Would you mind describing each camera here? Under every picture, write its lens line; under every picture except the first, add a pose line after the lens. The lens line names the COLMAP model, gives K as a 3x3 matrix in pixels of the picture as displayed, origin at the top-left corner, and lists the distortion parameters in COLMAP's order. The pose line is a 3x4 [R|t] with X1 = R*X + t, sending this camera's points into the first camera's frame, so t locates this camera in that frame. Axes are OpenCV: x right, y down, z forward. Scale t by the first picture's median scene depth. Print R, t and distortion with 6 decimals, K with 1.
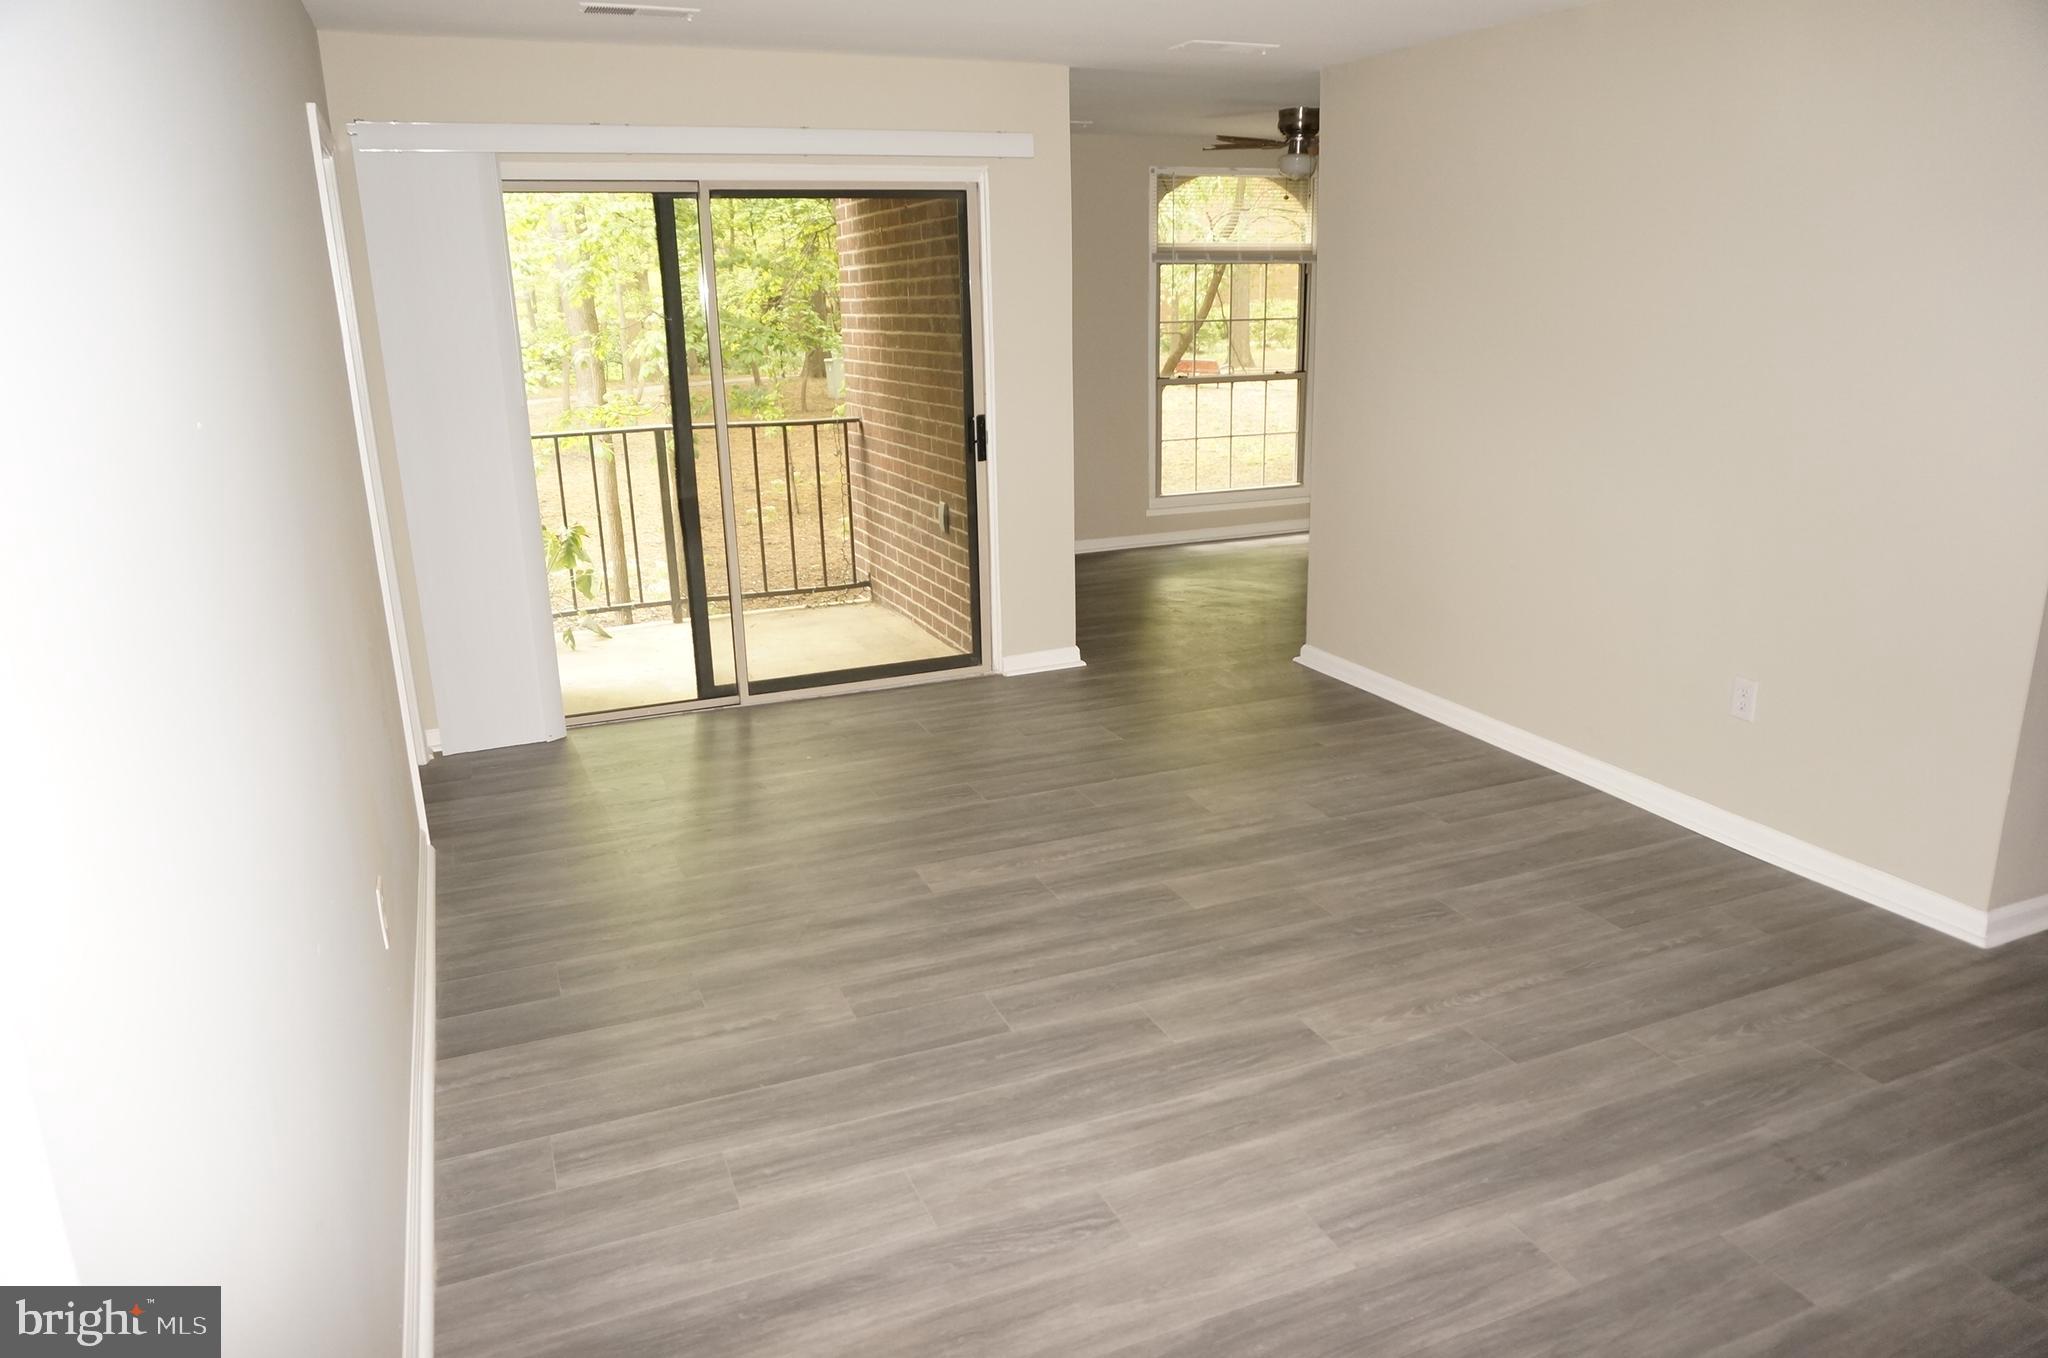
lens RADIAL K [[1422.5, 0, 1024.0], [0, 1422.5, 679.0], [0, 0, 1]] dist [-0.002328, 0.003411]
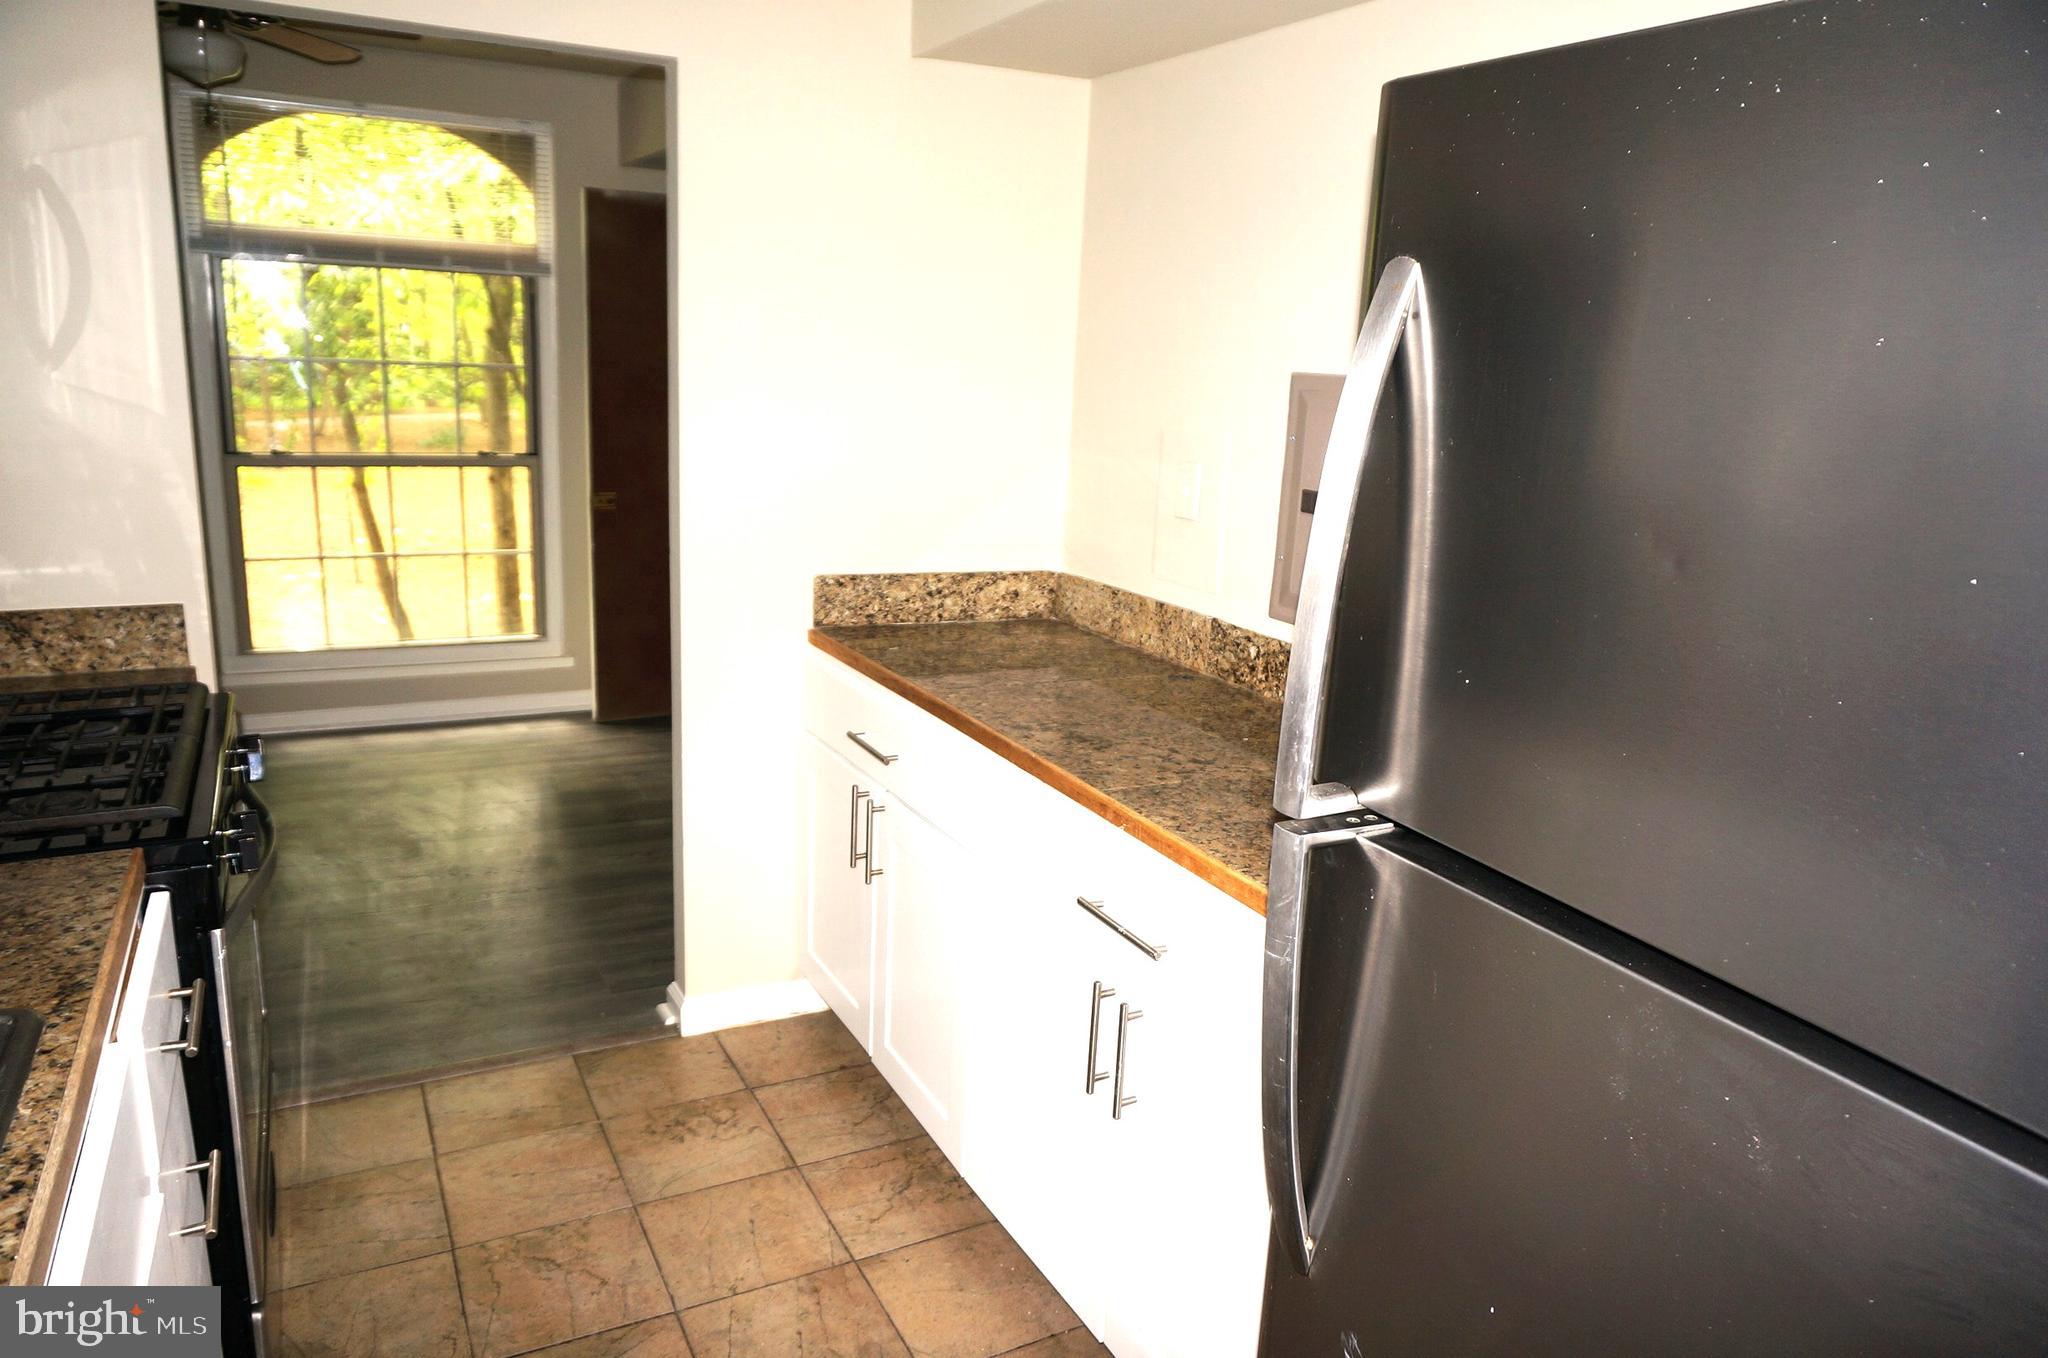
lens RADIAL K [[1422.5, 0, 1024.0], [0, 1422.5, 679.0], [0, 0, 1]] dist [-0.002328, 0.003411]
pose [[0.993462, 0.043322, 0.105620, 0.357981], [-0.039651, 0.998542, -0.036617, -0.110018], [-0.107052, 0.032190, 0.993732, 0.385823]]
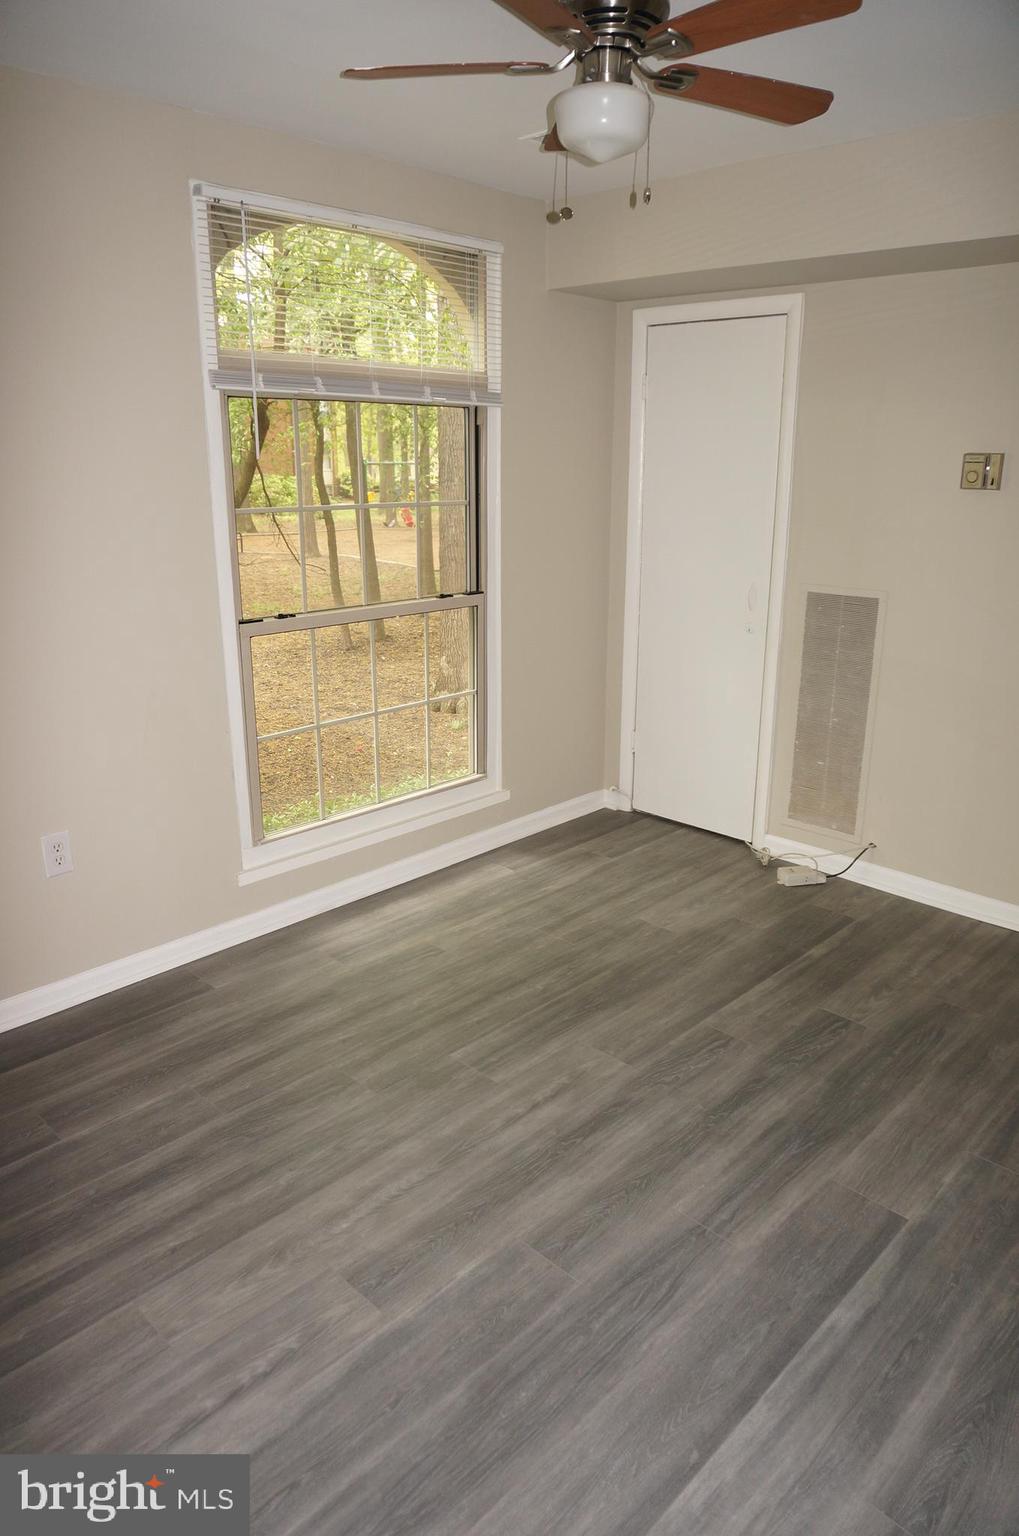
lens RADIAL K [[1066.8, 0, 509.5], [0, 1066.8, 768.0], [0, 0, 1]] dist [-0.002328, 0.003411]
pose [[0.916185, -0.090909, 0.390309, 0.028638], [0.085923, 0.995842, 0.030257, -0.160505], [-0.391437, 0.005815, 0.920187, 0.602785]]
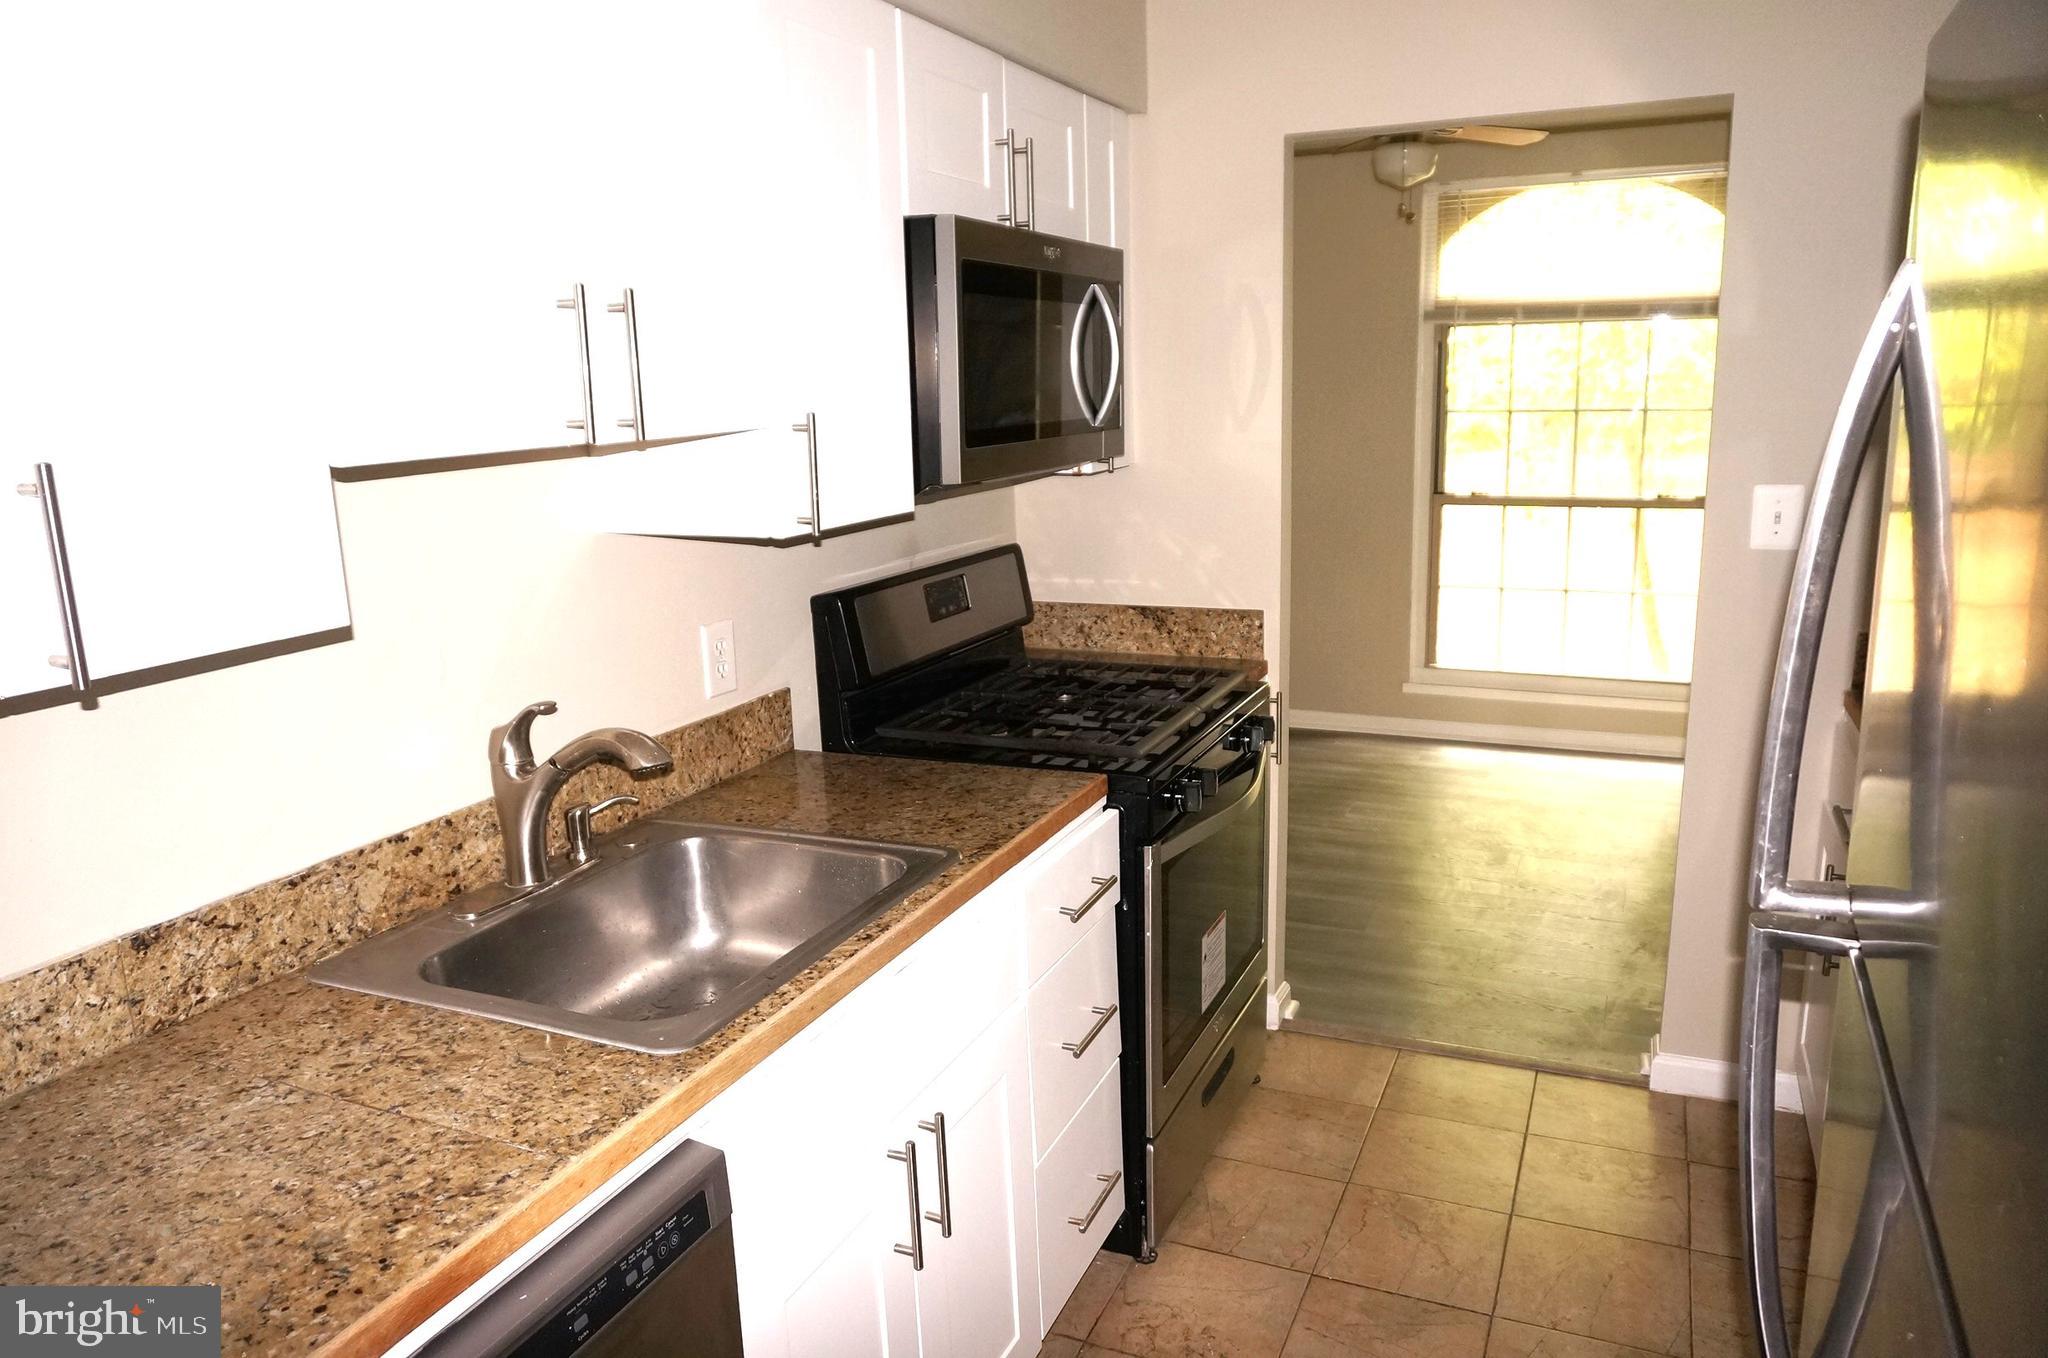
lens RADIAL K [[1422.5, 0, 1024.0], [0, 1422.5, 679.0], [0, 0, 1]] dist [-0.002328, 0.003411]
pose [[0.688415, 0.153511, -0.708886, 0.449174], [-0.179535, 0.982997, 0.038520, -0.115276], [0.702746, 0.100752, 0.704271, 0.390866]]
